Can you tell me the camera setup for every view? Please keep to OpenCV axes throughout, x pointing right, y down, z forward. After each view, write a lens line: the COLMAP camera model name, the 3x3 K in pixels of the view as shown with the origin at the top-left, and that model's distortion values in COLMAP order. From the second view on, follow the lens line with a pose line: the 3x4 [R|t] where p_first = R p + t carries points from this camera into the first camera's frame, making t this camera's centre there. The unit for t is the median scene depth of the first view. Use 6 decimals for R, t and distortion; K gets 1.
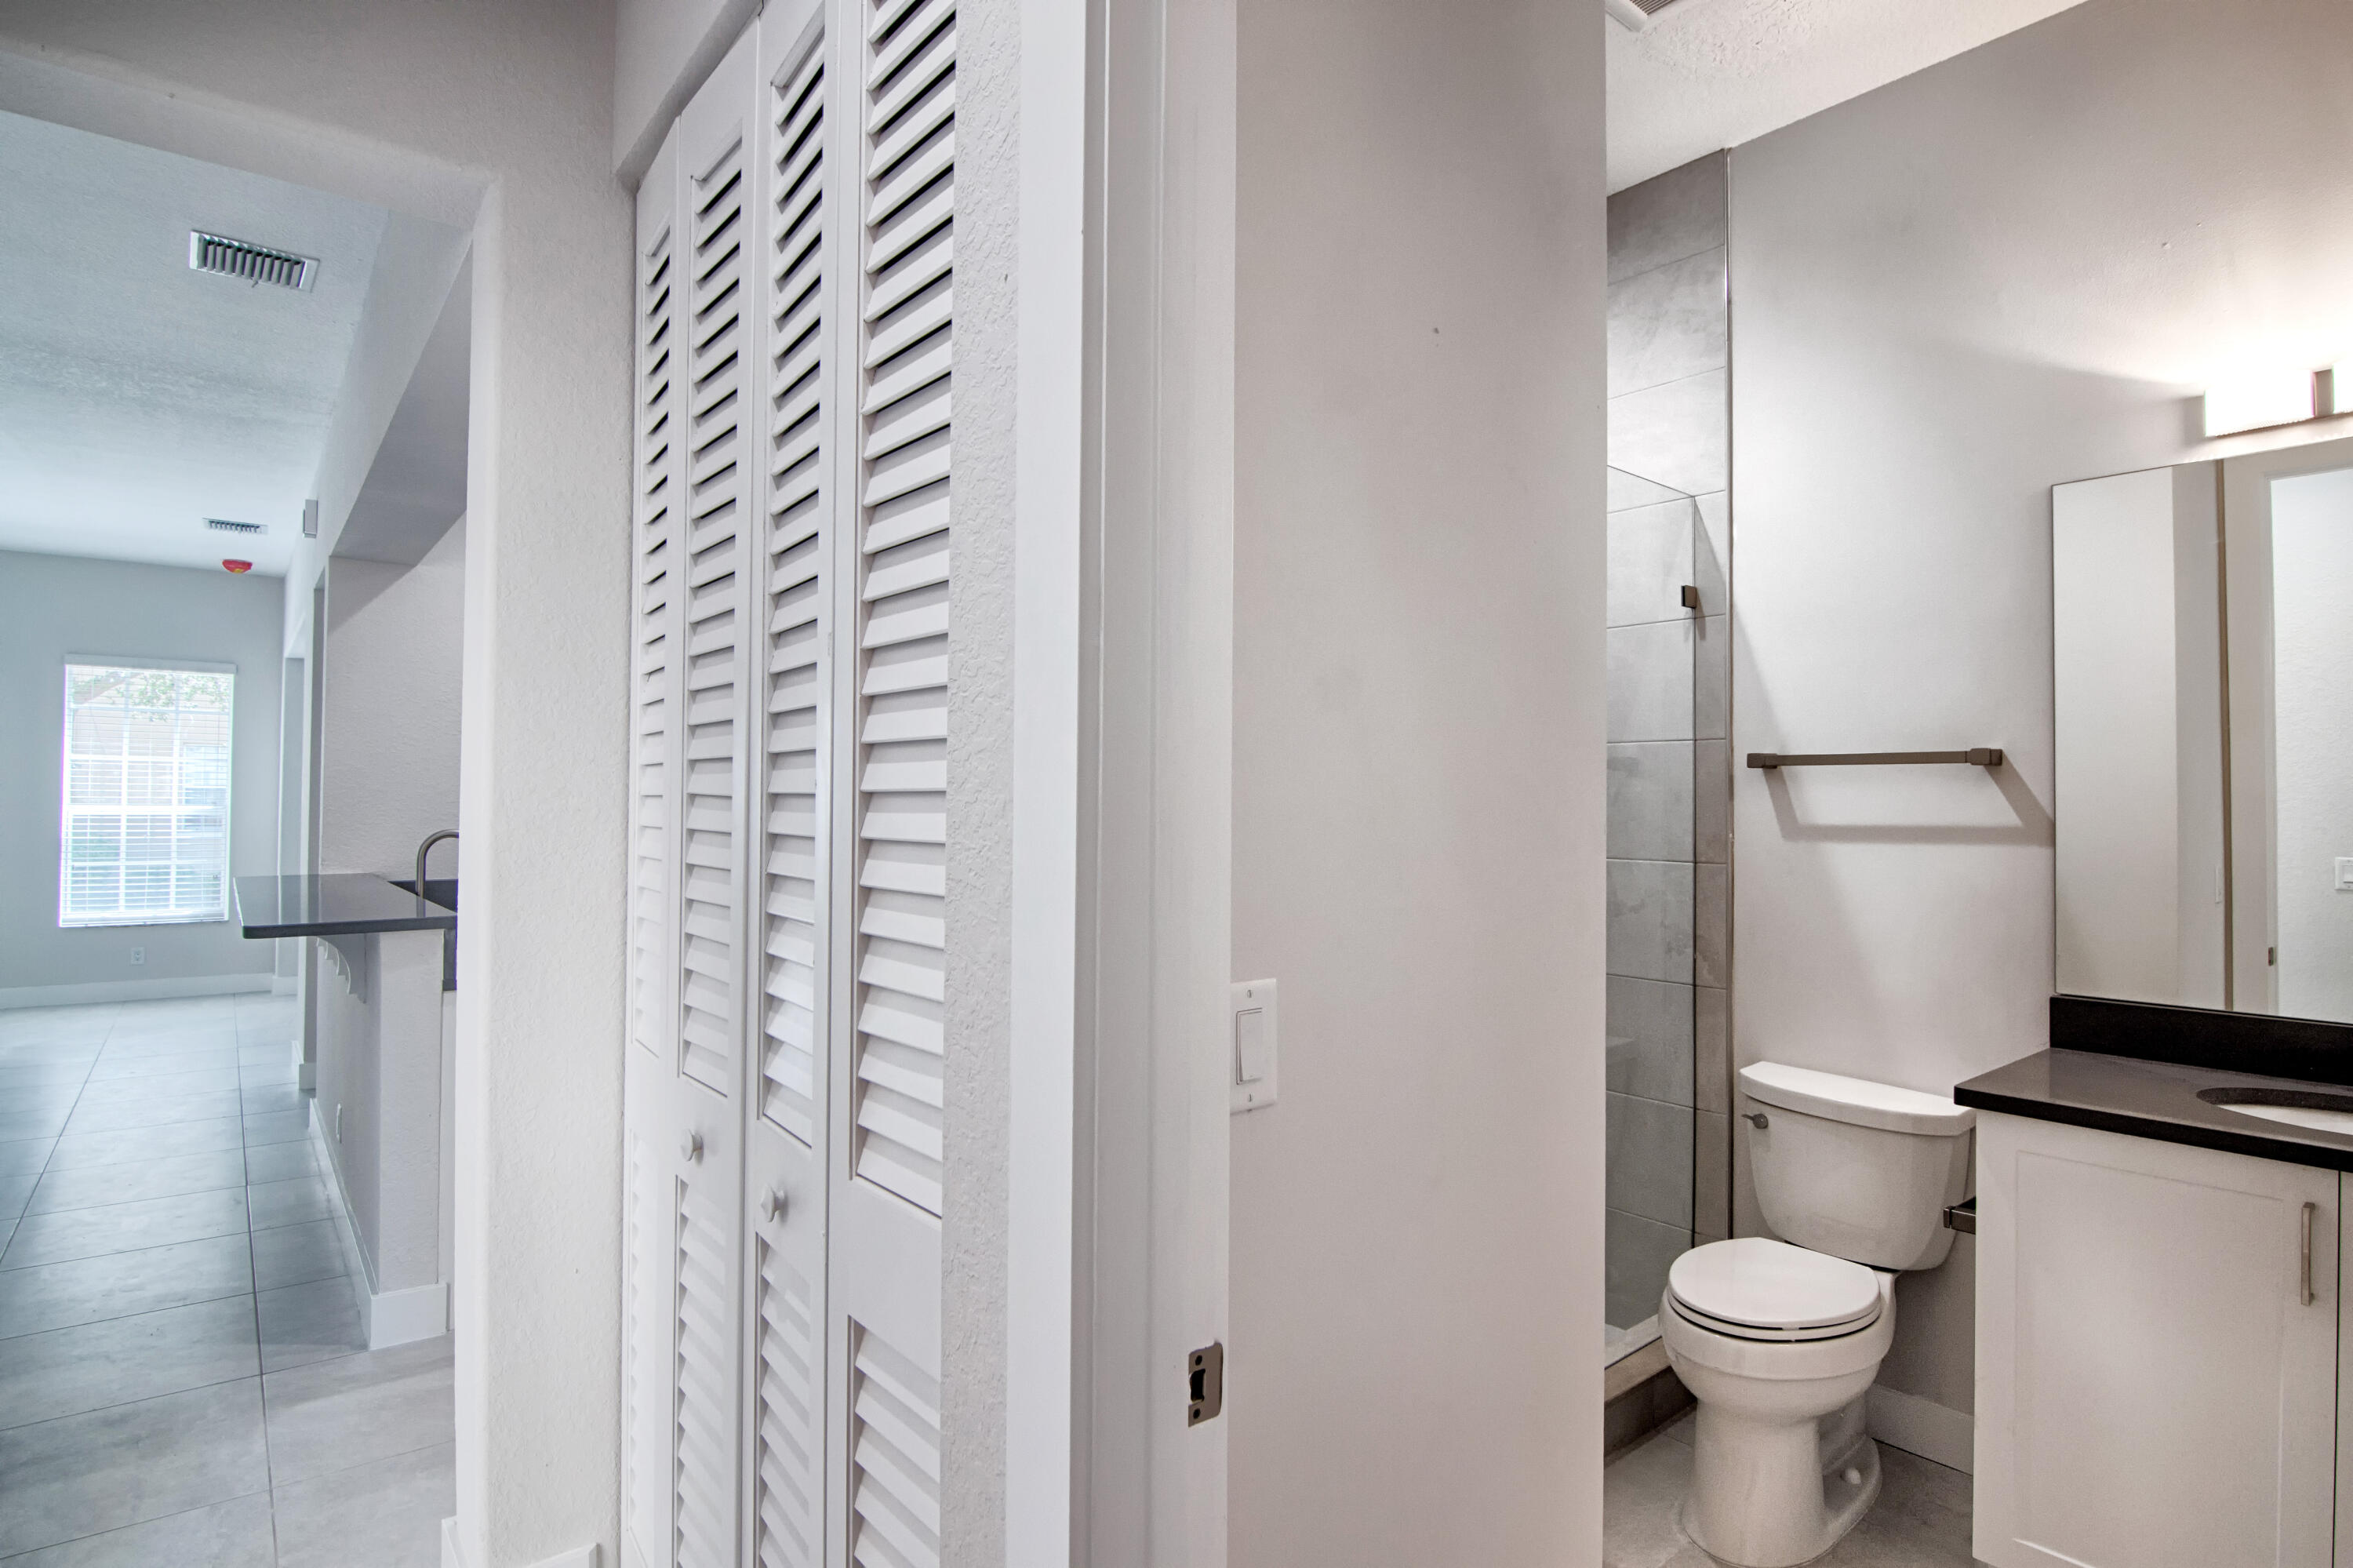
lens RADIAL K [[1191.9, 0, 1184.5], [0, 1191.9, 792.5], [0, 0, 1]] dist [-0.010638, -0.007010]
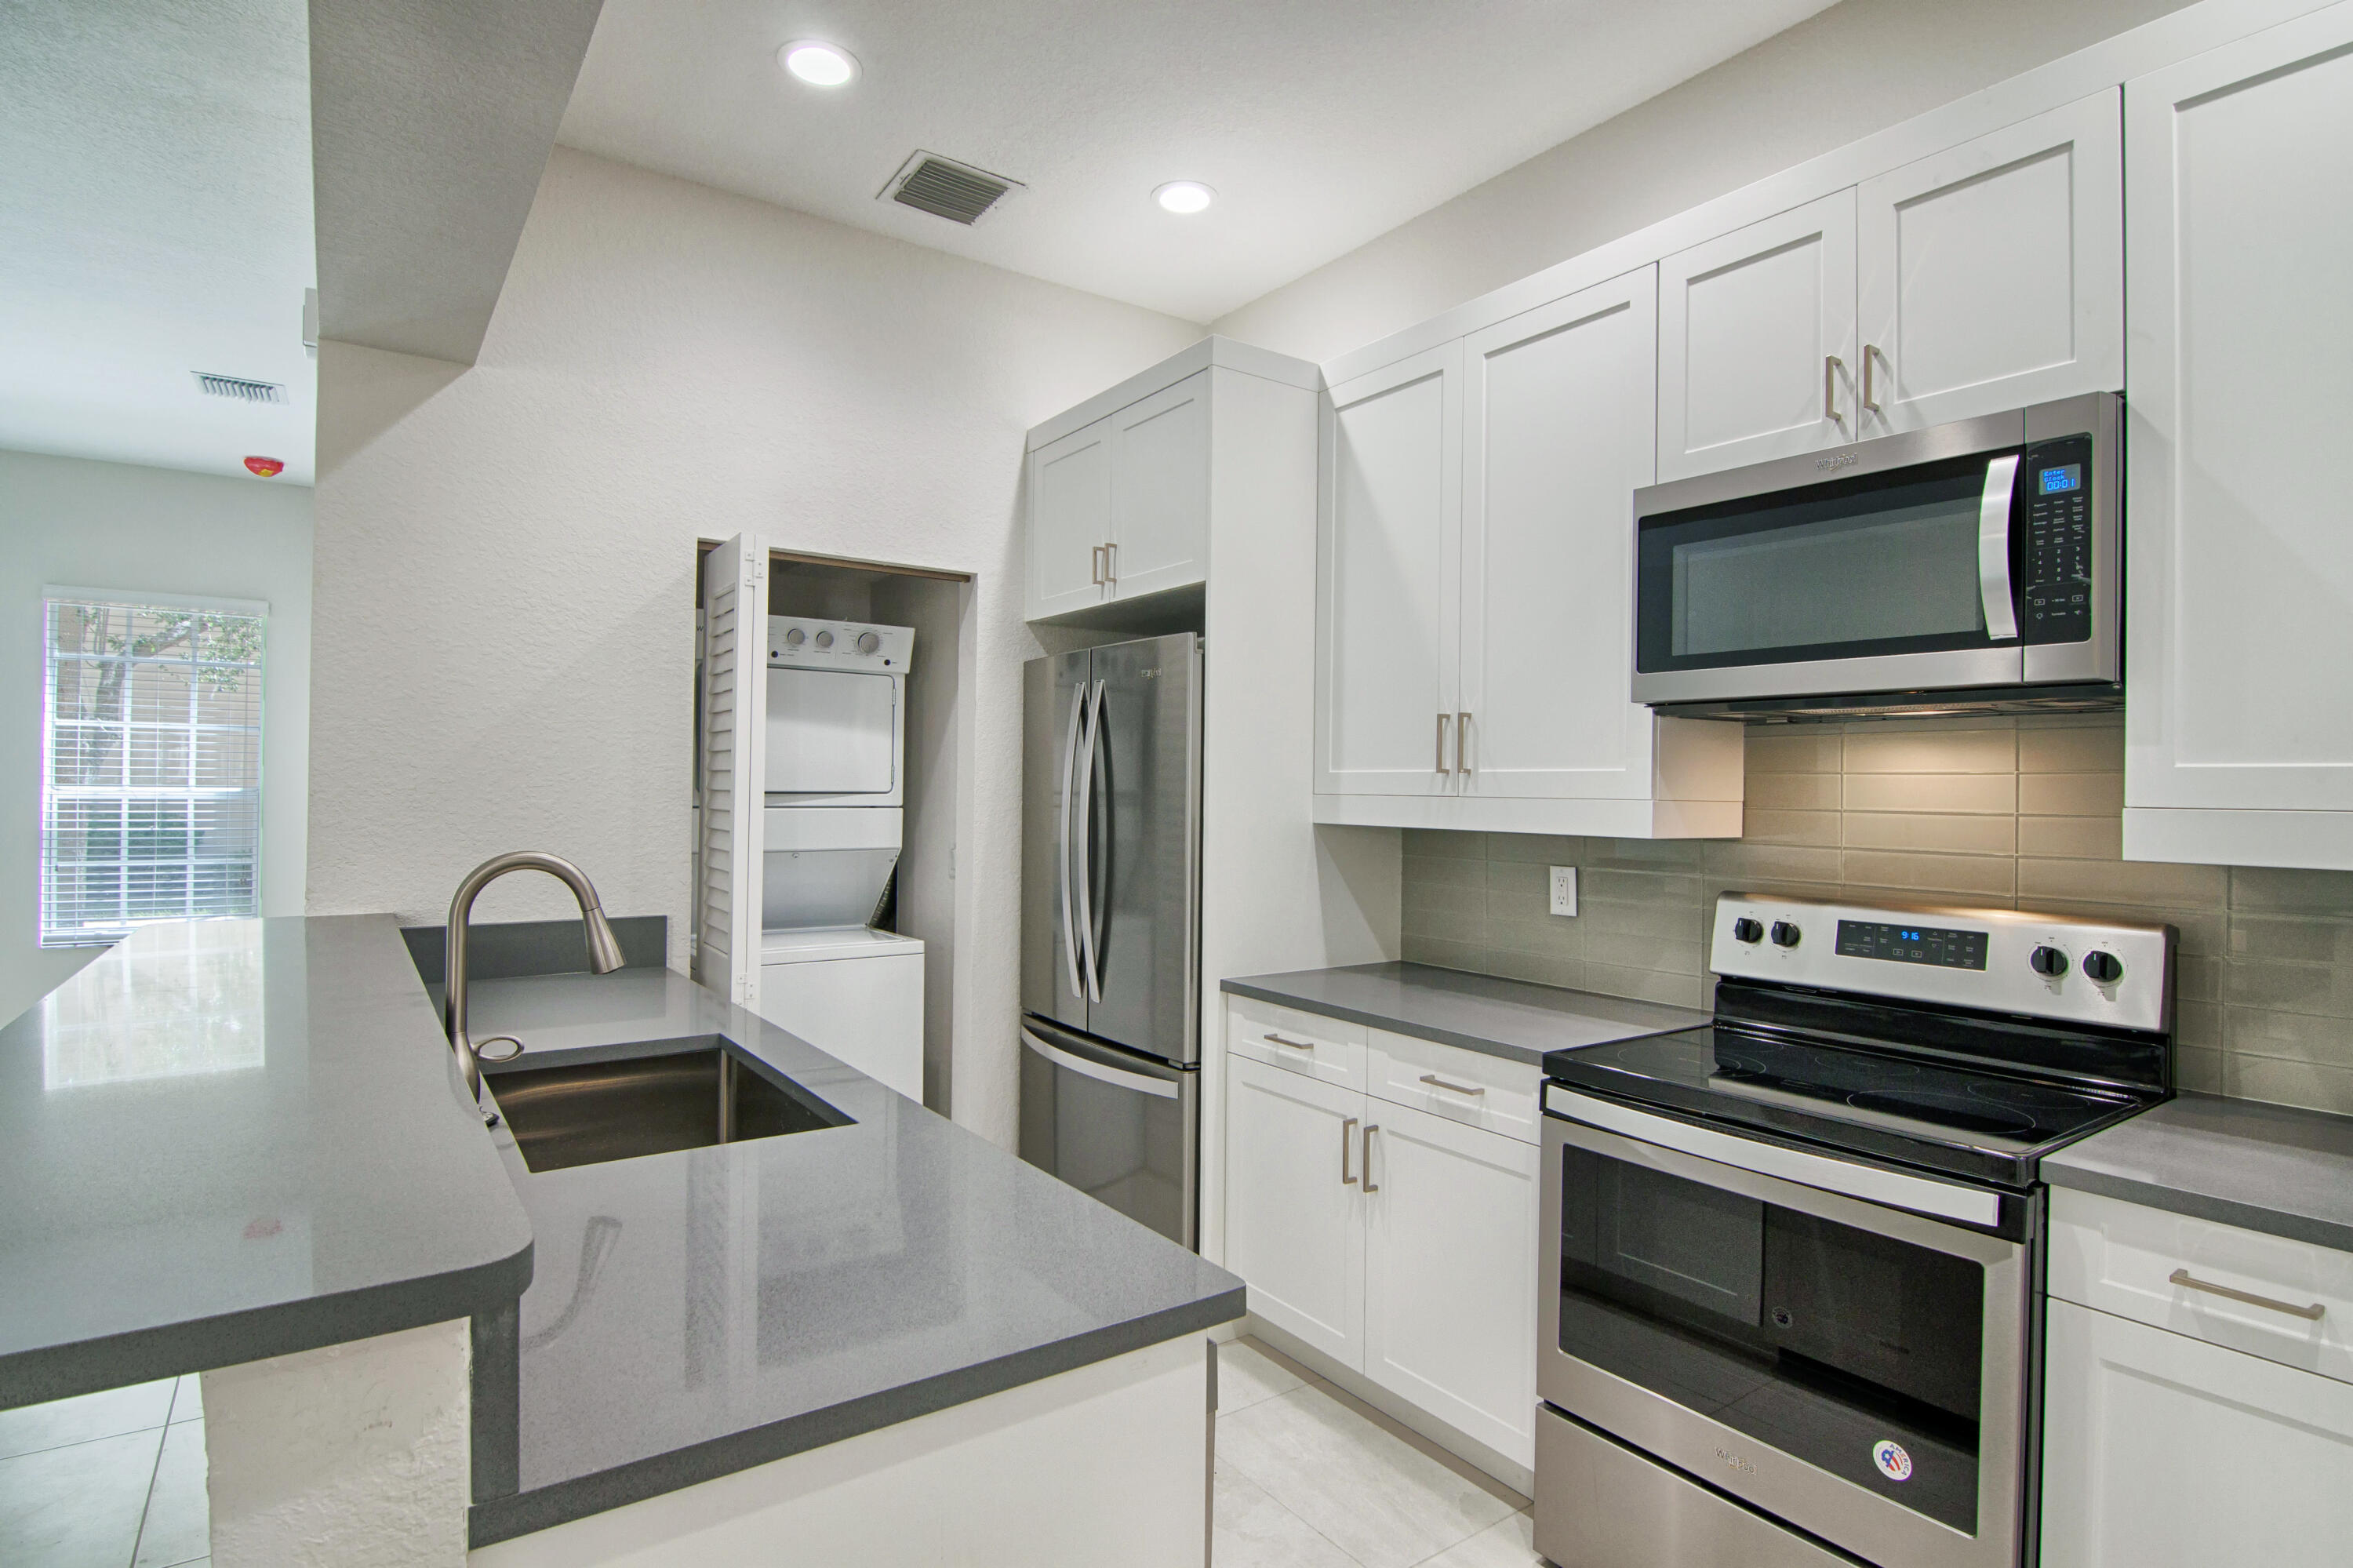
lens RADIAL K [[1191.9, 0, 1173.8], [0, 1191.9, 784.0], [0, 0, 1]] dist [-0.010638, -0.007010]
pose [[0.997544, 0.010016, -0.069326, -0.174133], [-0.009361, 0.999909, 0.009764, -0.004653], [0.069418, -0.009091, 0.997546, 0.289459]]
